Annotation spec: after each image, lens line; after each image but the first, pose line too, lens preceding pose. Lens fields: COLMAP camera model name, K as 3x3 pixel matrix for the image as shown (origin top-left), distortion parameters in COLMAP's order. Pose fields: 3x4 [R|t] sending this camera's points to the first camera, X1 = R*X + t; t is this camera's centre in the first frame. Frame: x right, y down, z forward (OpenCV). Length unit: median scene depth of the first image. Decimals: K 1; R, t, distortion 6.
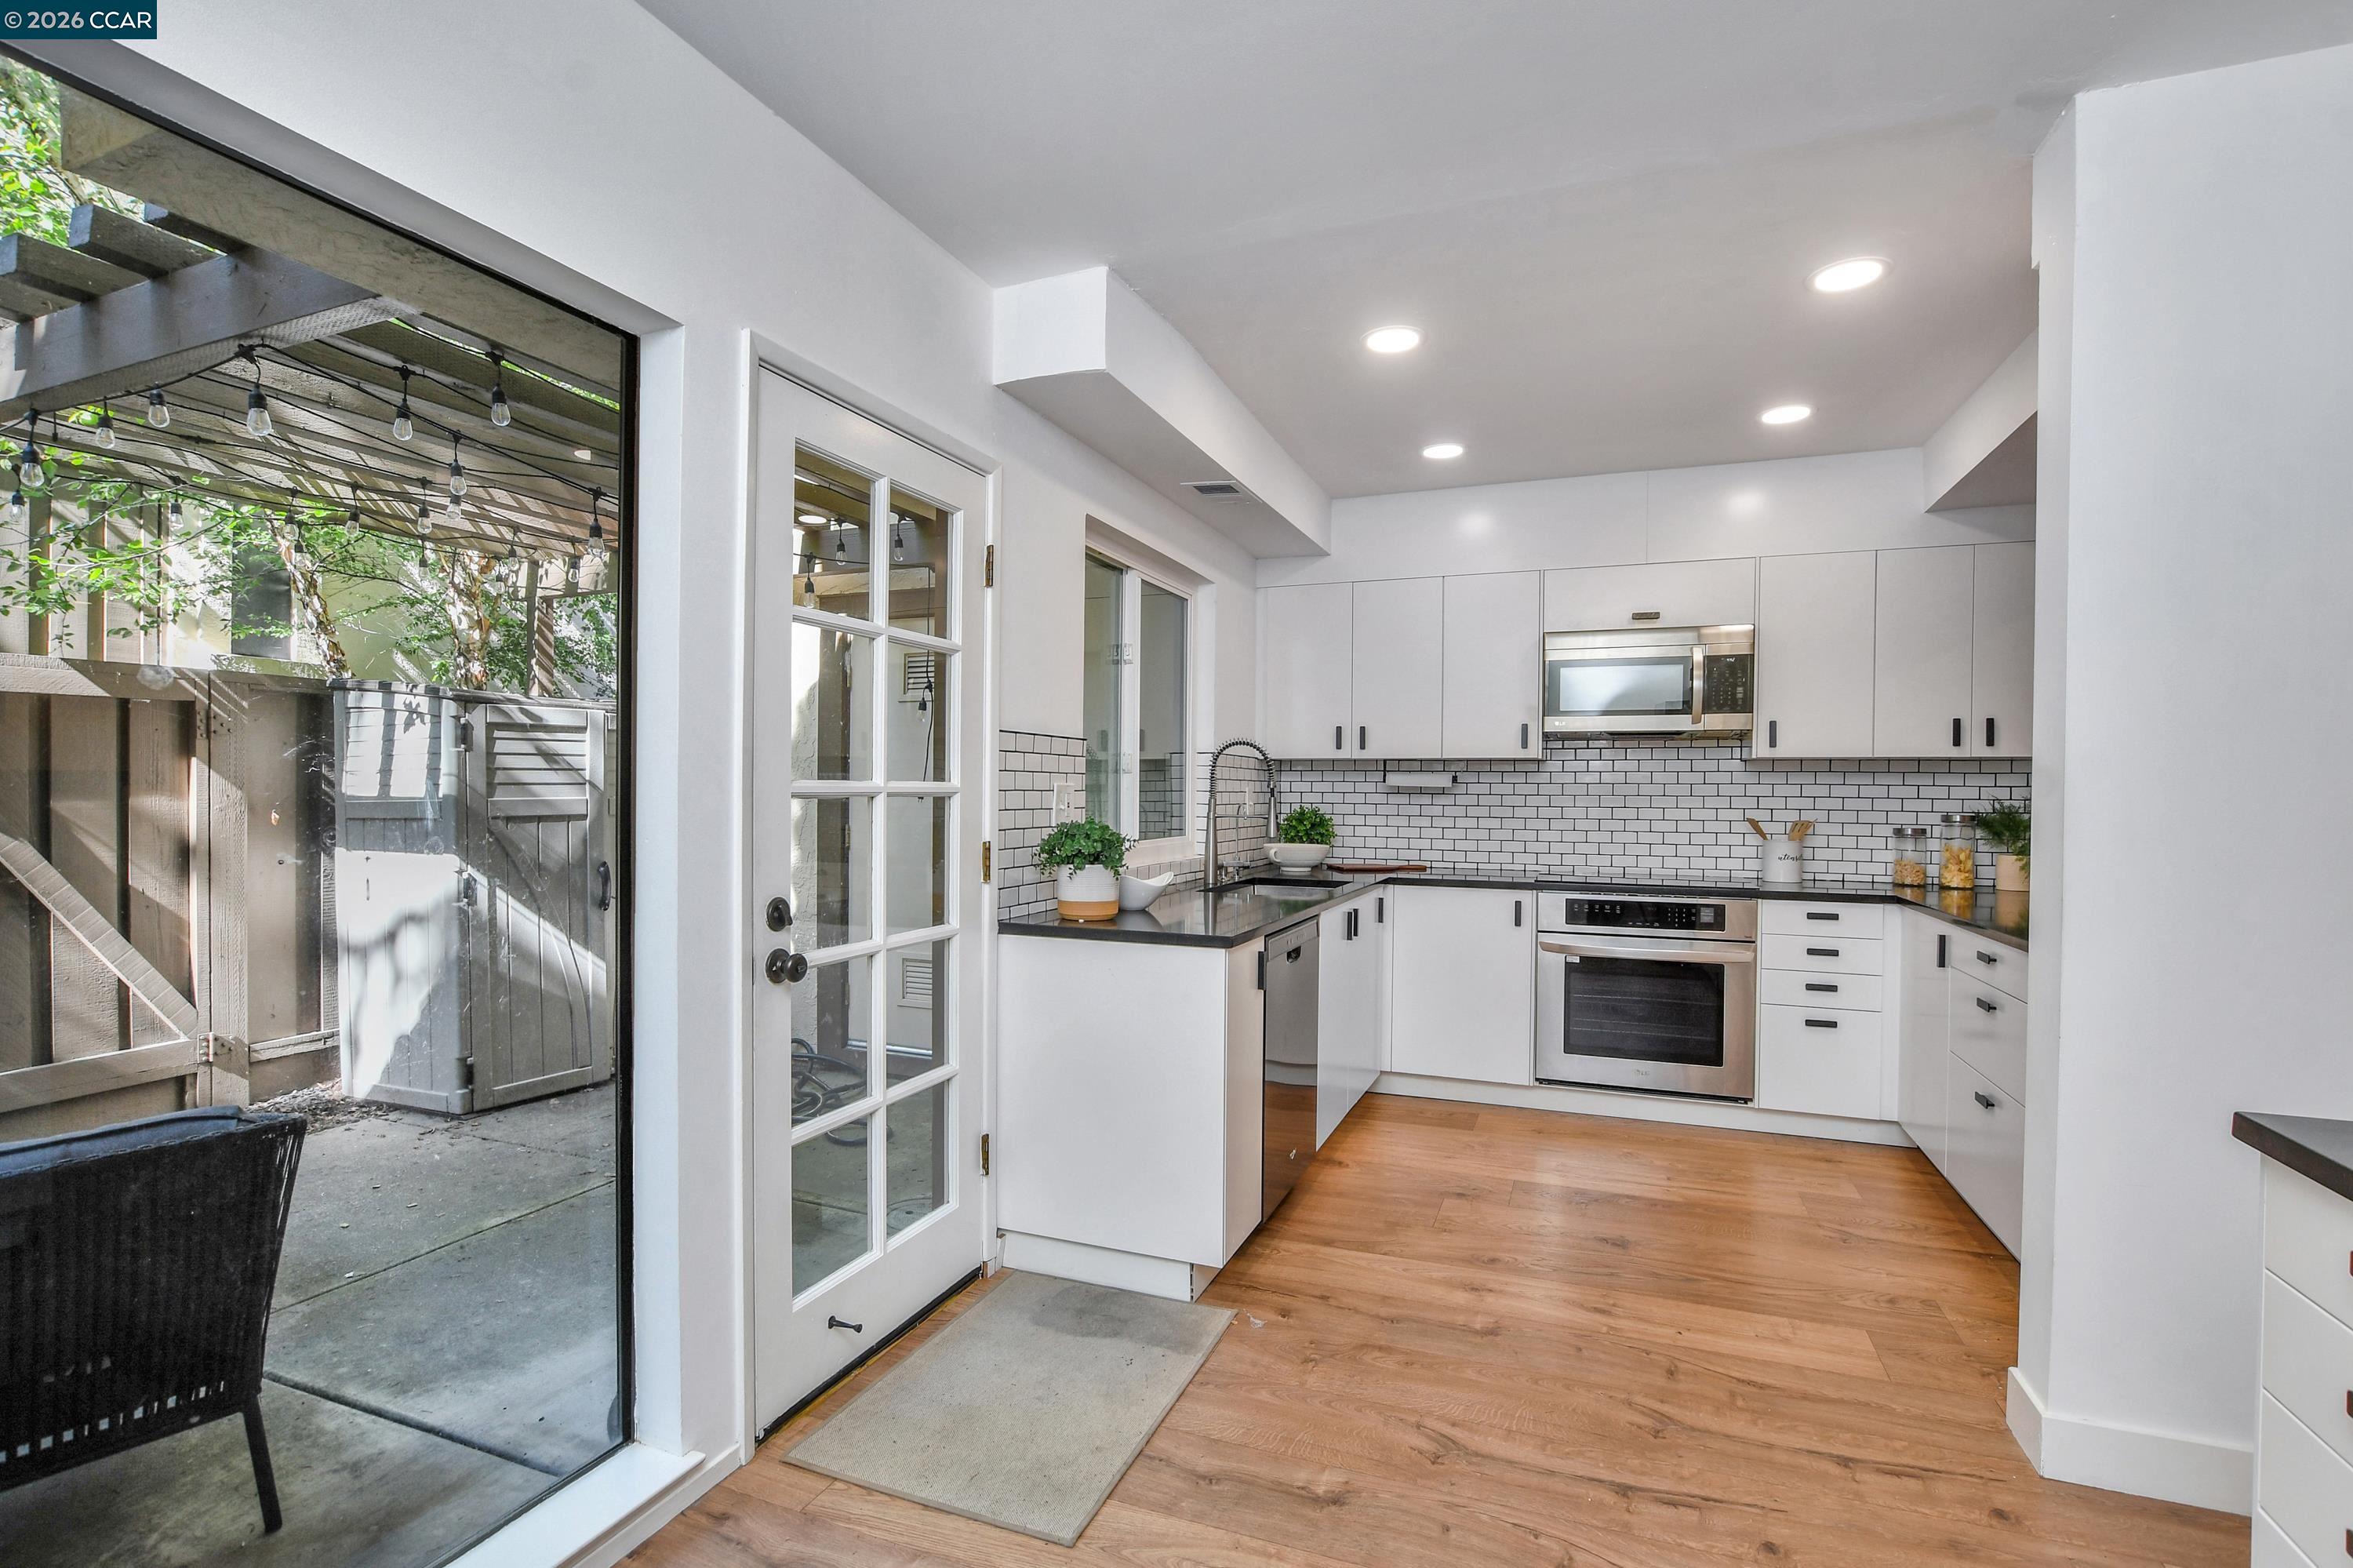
lens RADIAL K [[1112.0, 0, 1144.8], [0, 1112.0, 802.4], [0, 0, 1]] dist [-0.028248, -0.000430]
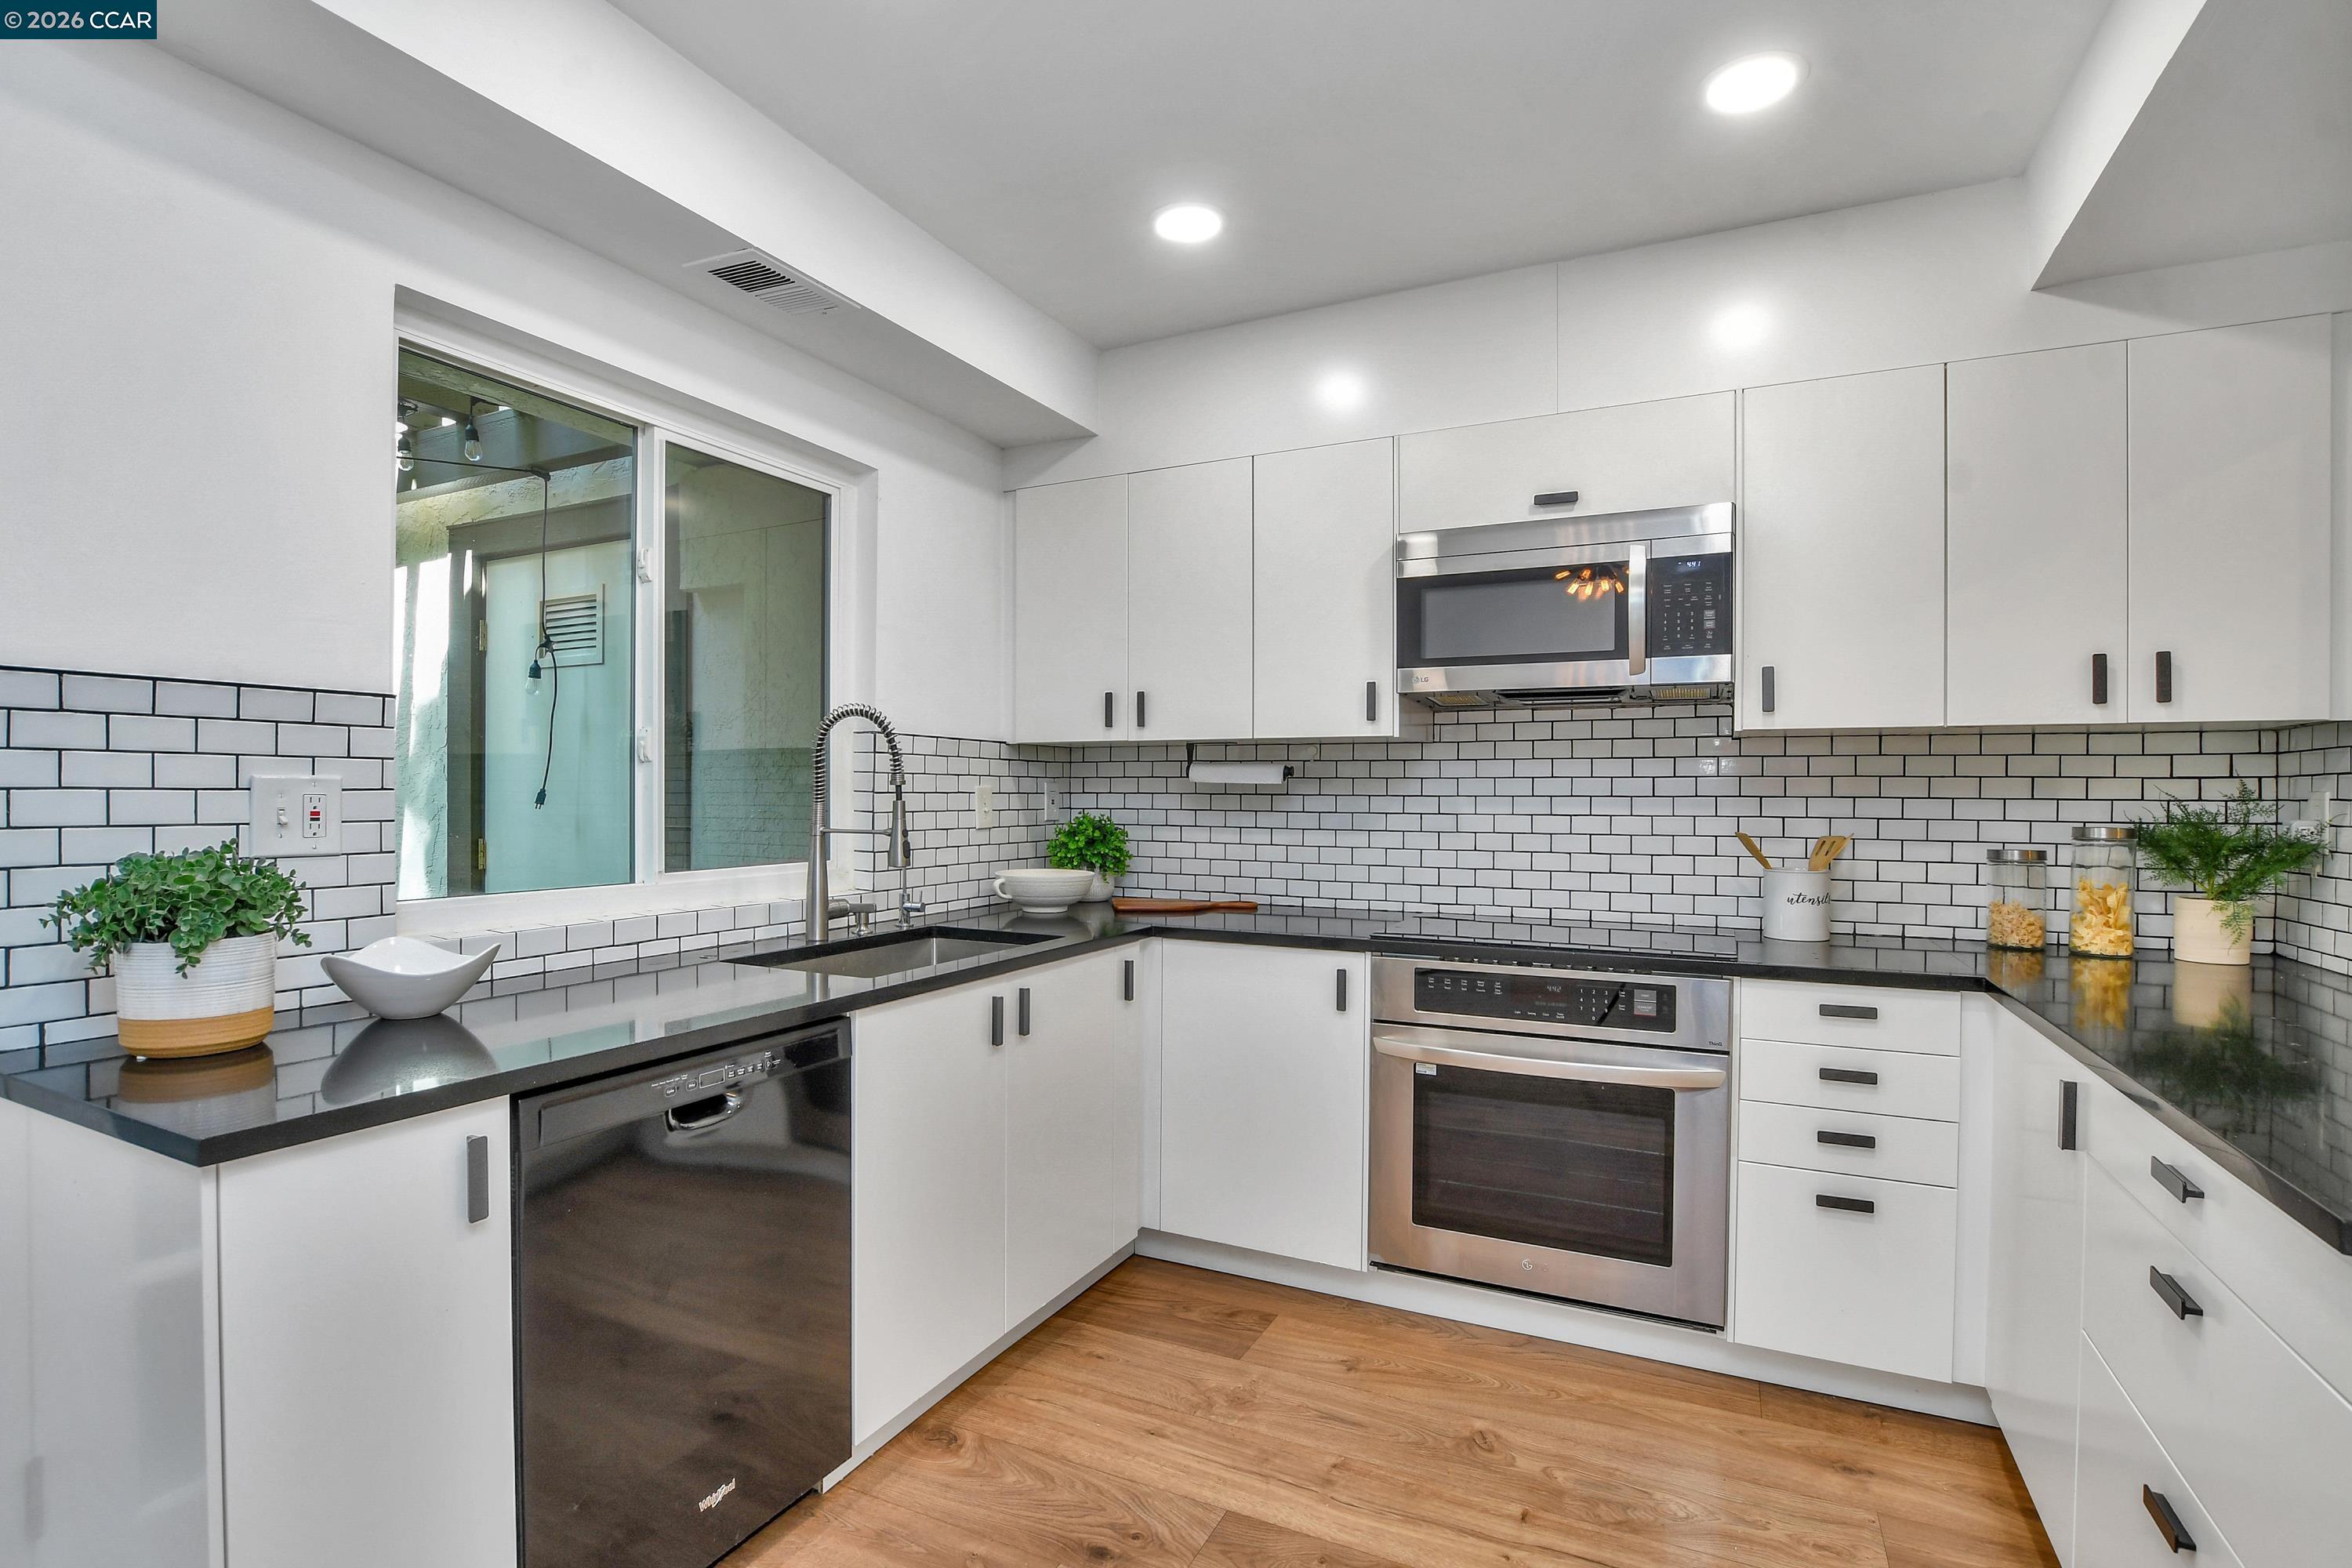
lens RADIAL K [[1122.8, 0, 1165.6], [0, 1122.8, 799.4], [0, 0, 1]] dist [-0.025462, 0.001038]
pose [[0.997807, -0.003610, -0.066094, 0.282187], [0.003258, 0.999980, -0.005442, -0.001586], [0.066112, 0.005215, 0.997799, 0.379093]]
